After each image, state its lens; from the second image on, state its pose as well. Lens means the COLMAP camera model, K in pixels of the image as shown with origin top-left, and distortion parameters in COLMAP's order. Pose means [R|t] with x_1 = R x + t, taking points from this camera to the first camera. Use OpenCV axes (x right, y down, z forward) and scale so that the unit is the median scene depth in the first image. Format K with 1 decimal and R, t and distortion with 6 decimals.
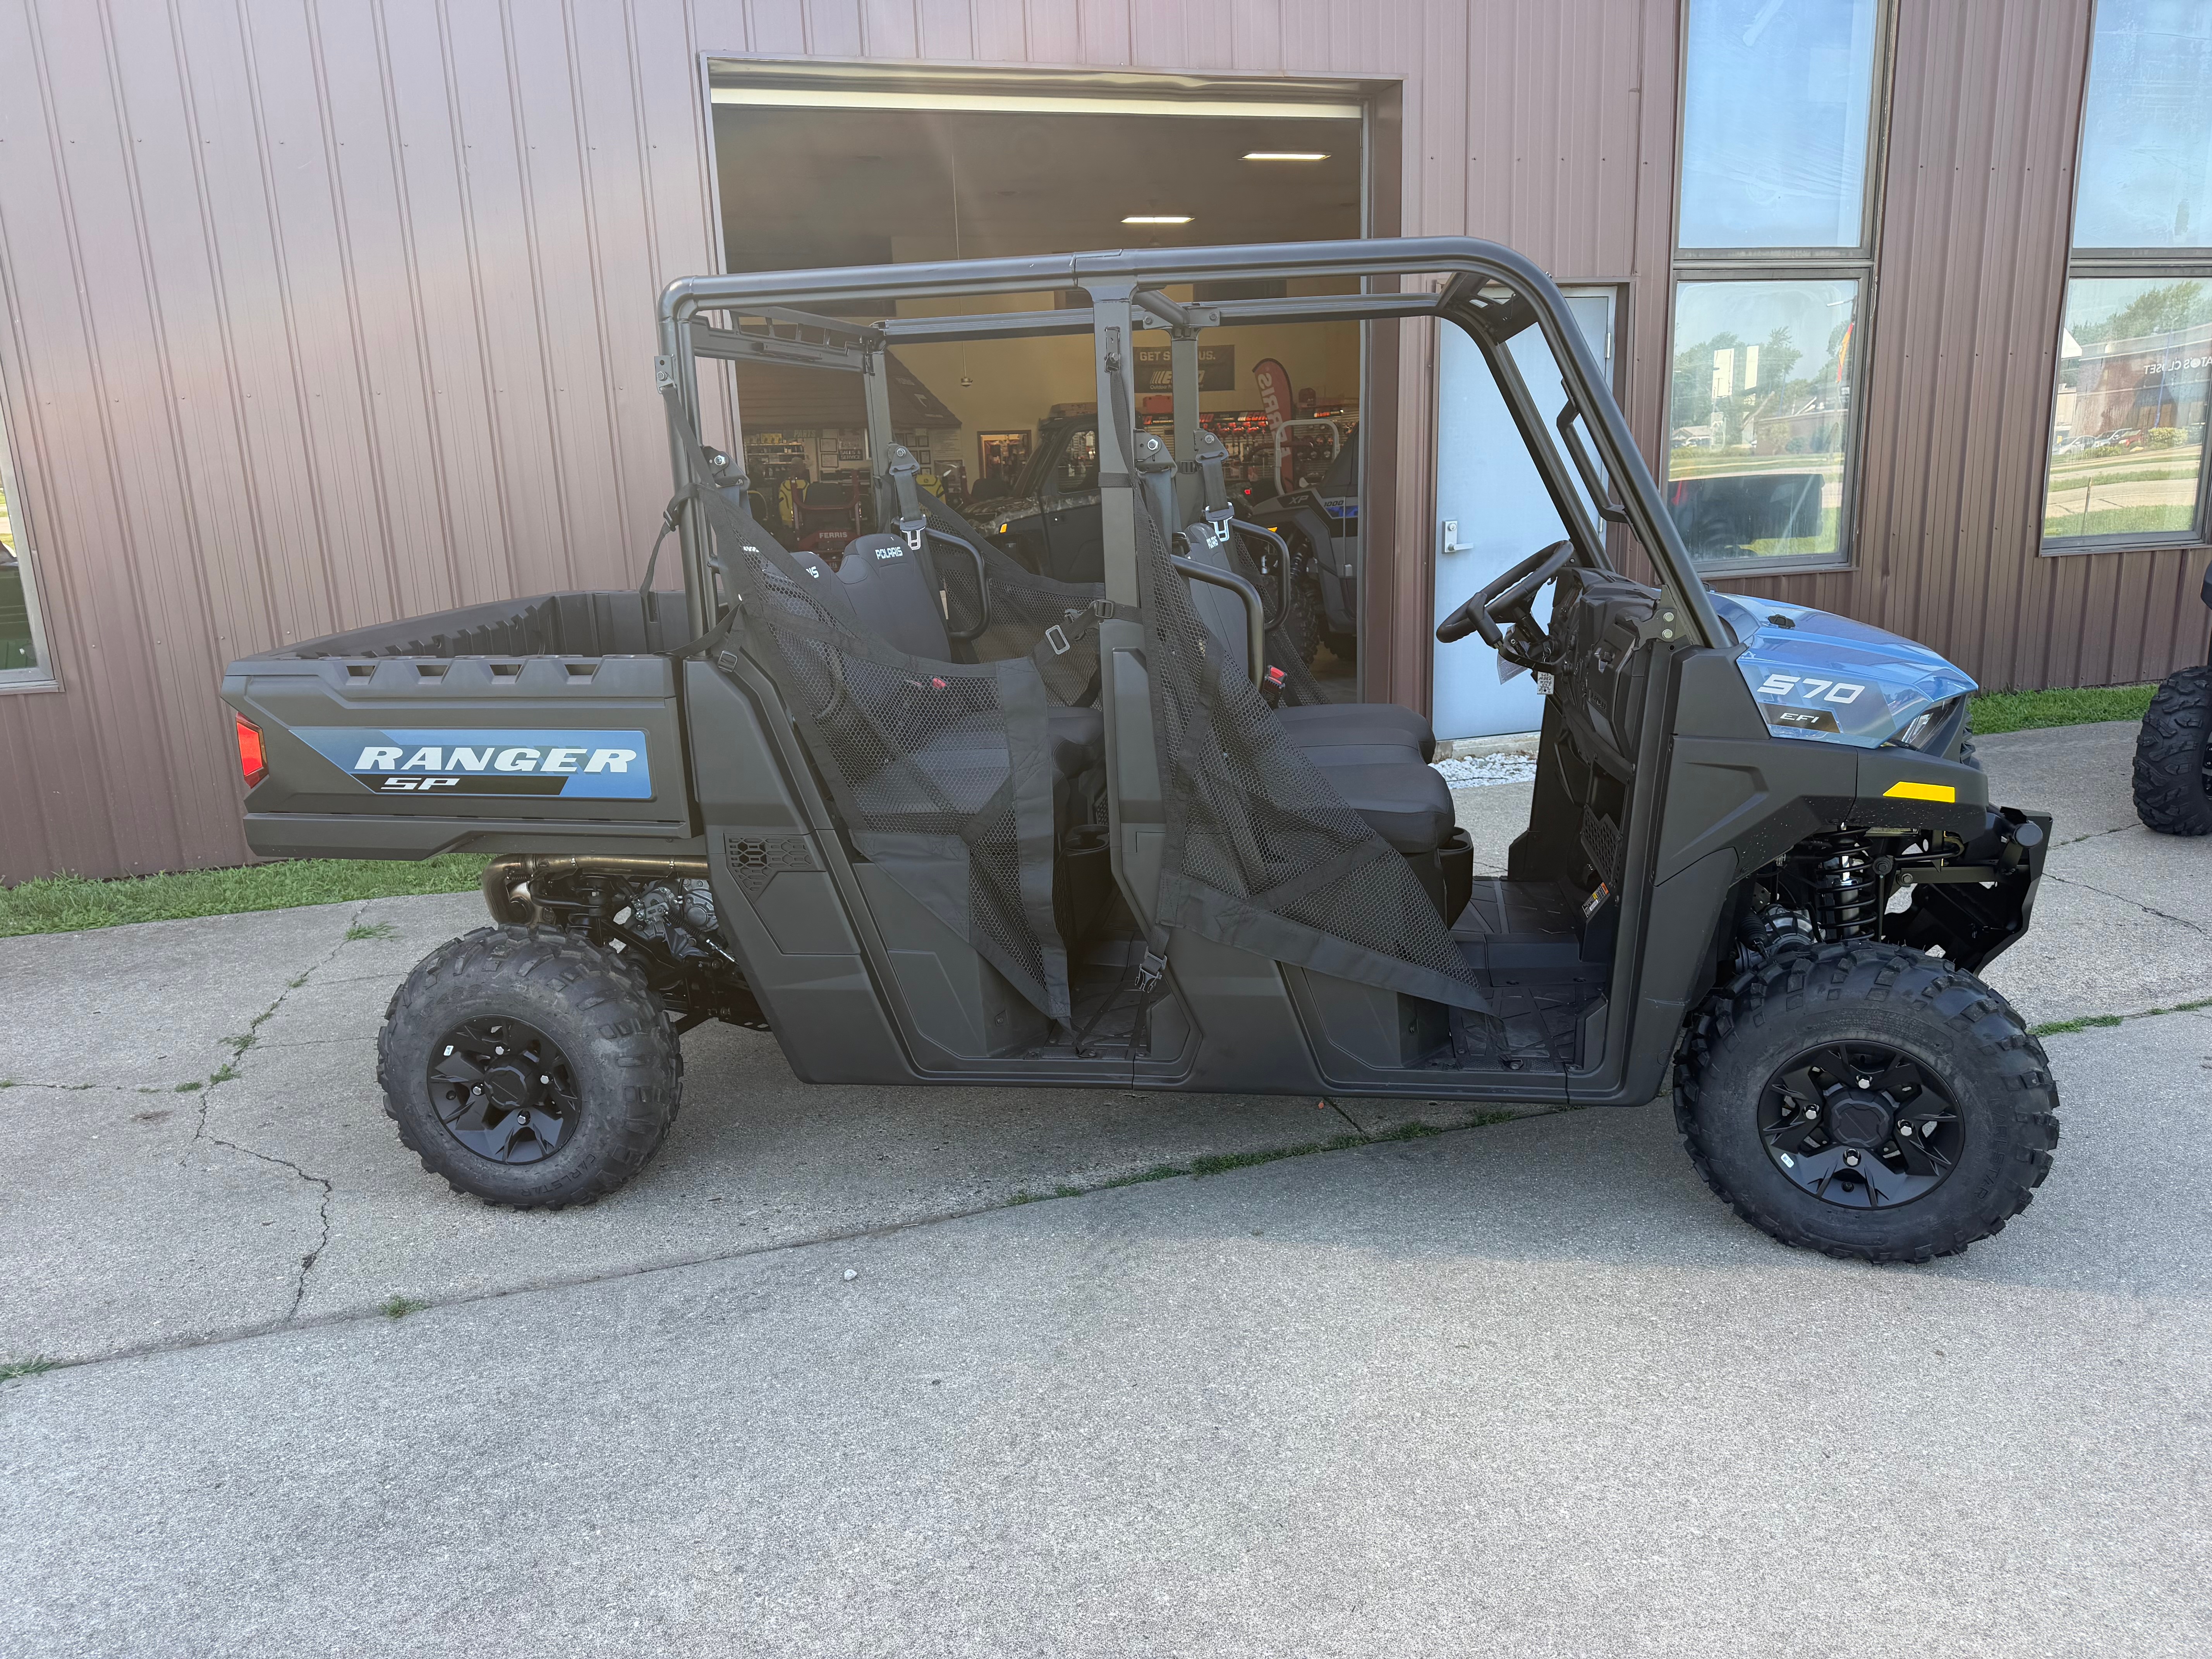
lens RADIAL K [[1546.4, 0, 1091.6], [0, 1546.4, 827.7], [0, 0, 1]] dist [0.022849, -0.018089]
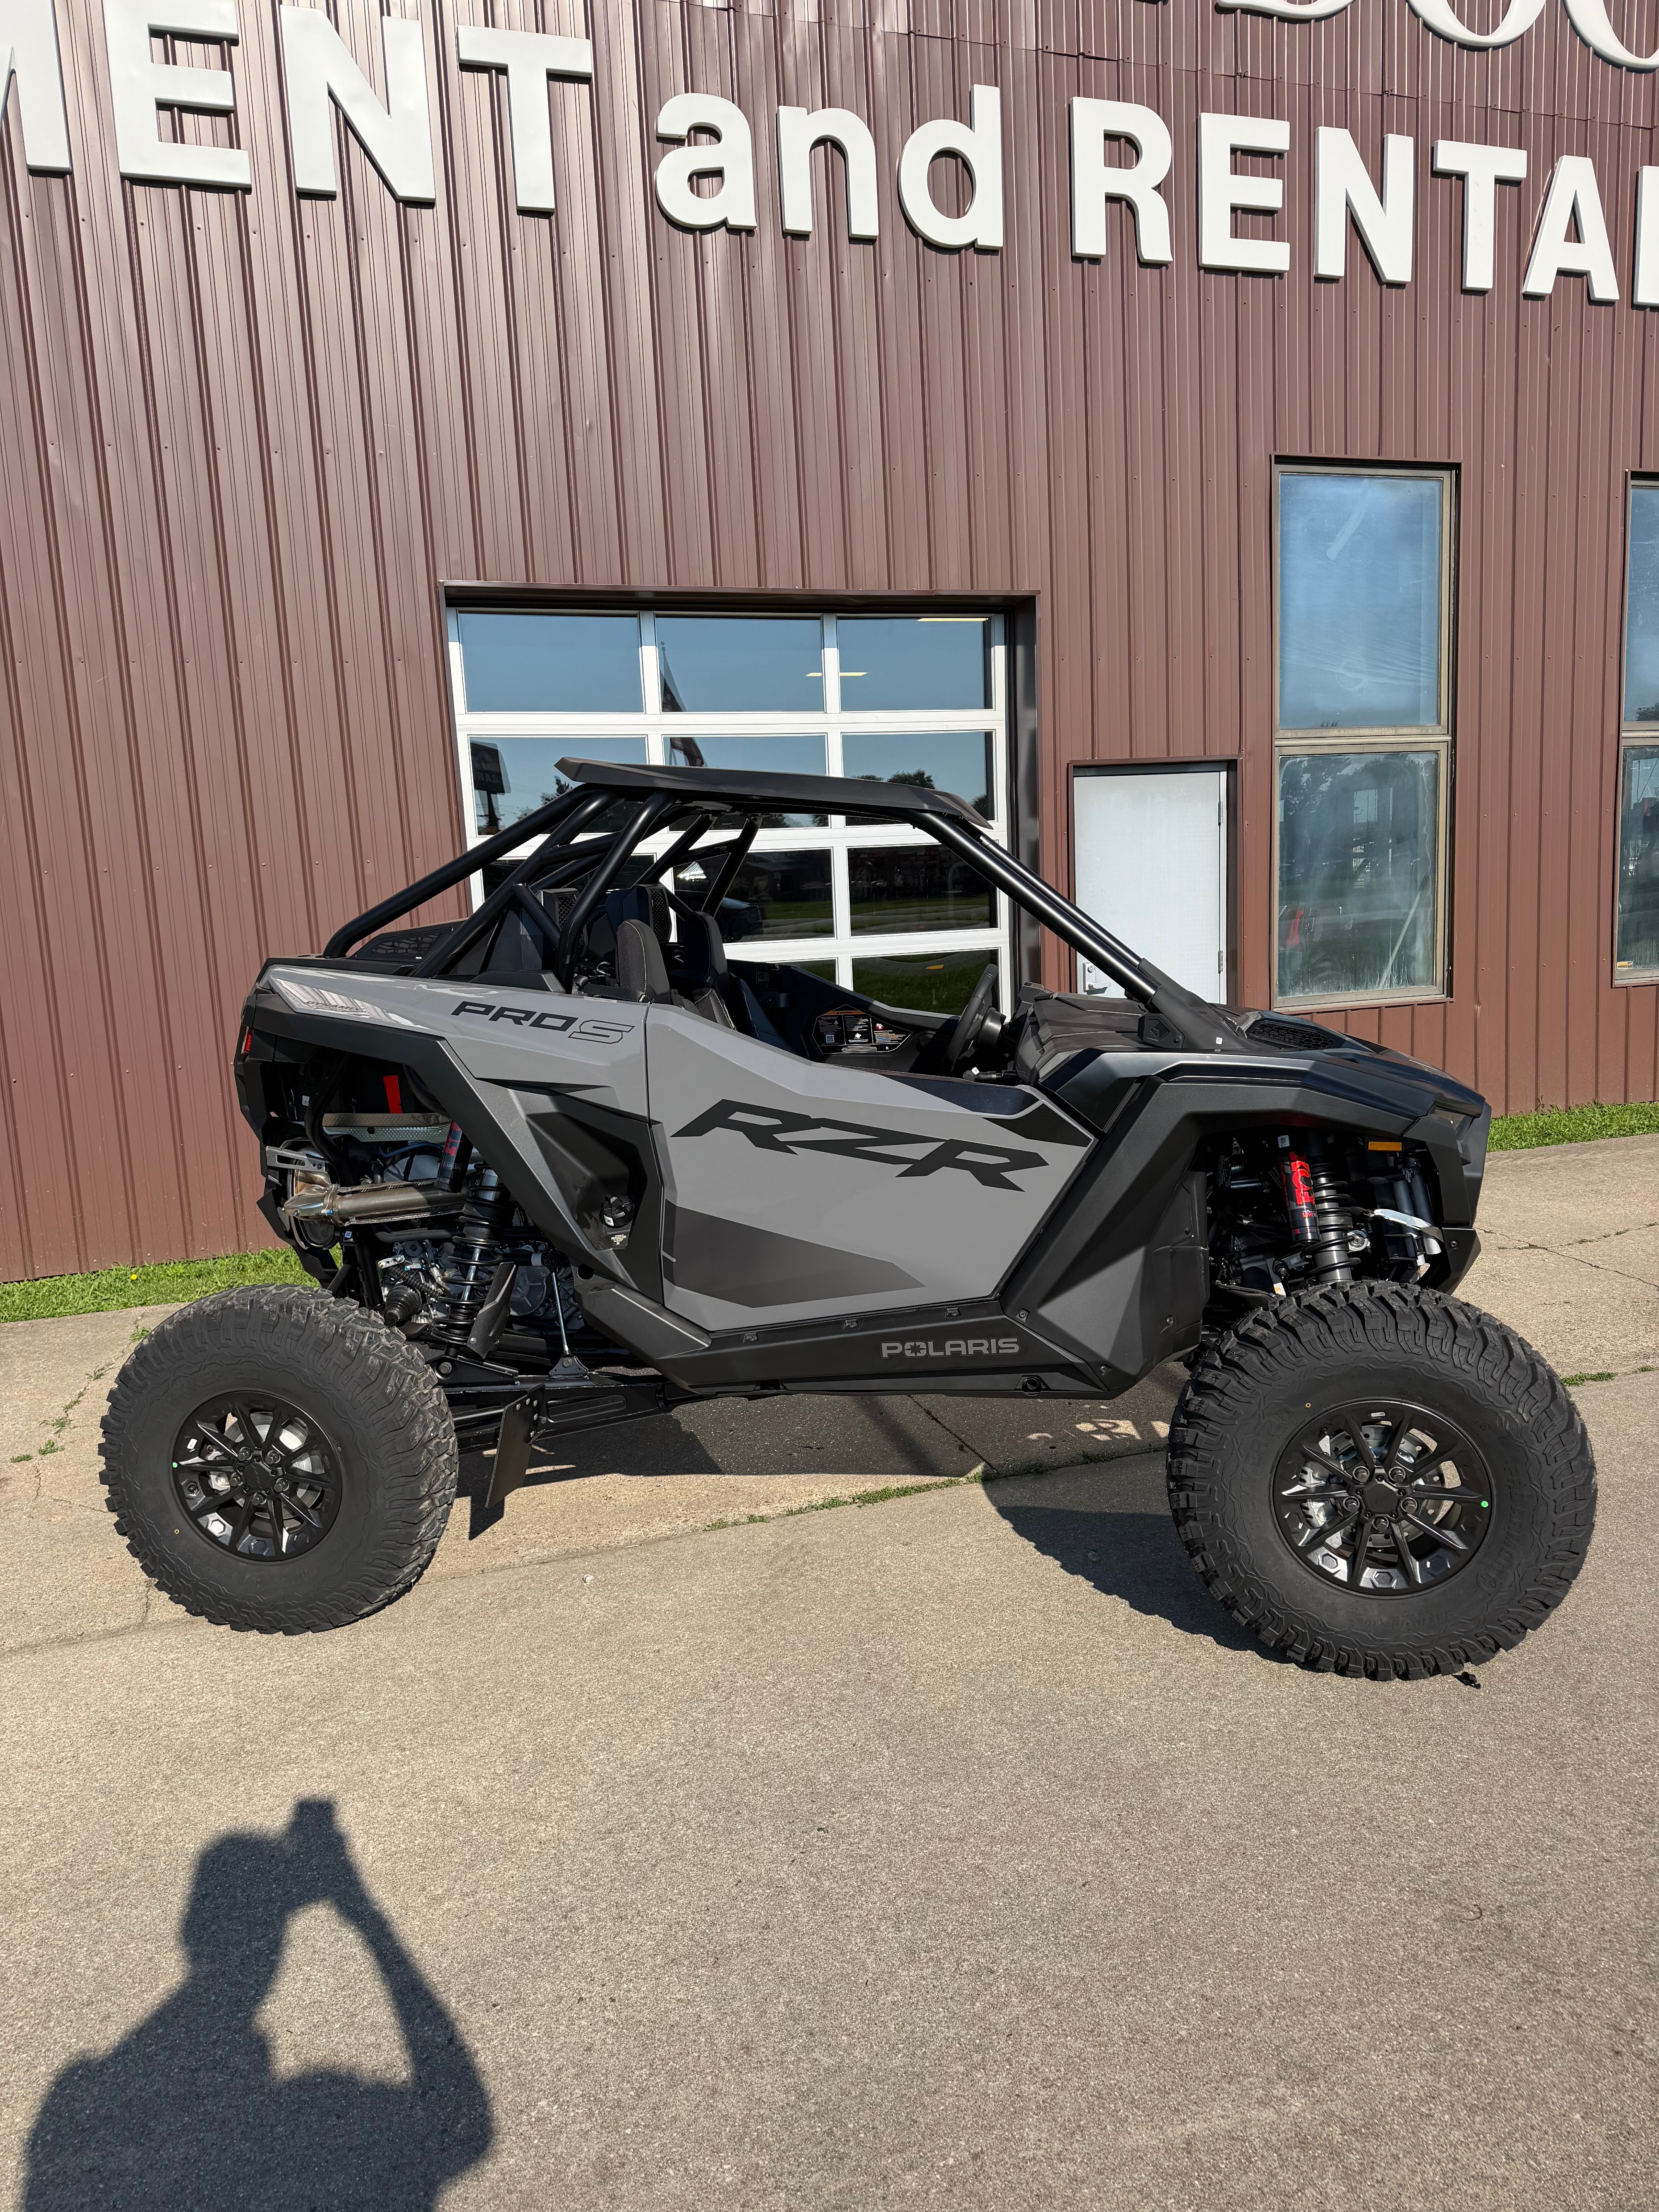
lens RADIAL K [[1546.4, 0, 798.1], [0, 1546.4, 1104.6], [0, 0, 1]] dist [0.022849, -0.018089]
pose [[0.999885, -0.012302, 0.008817, 0.010477], [0.013053, 0.995774, -0.090909, 0.015654], [-0.007662, 0.091013, 0.995820, -0.273422]]
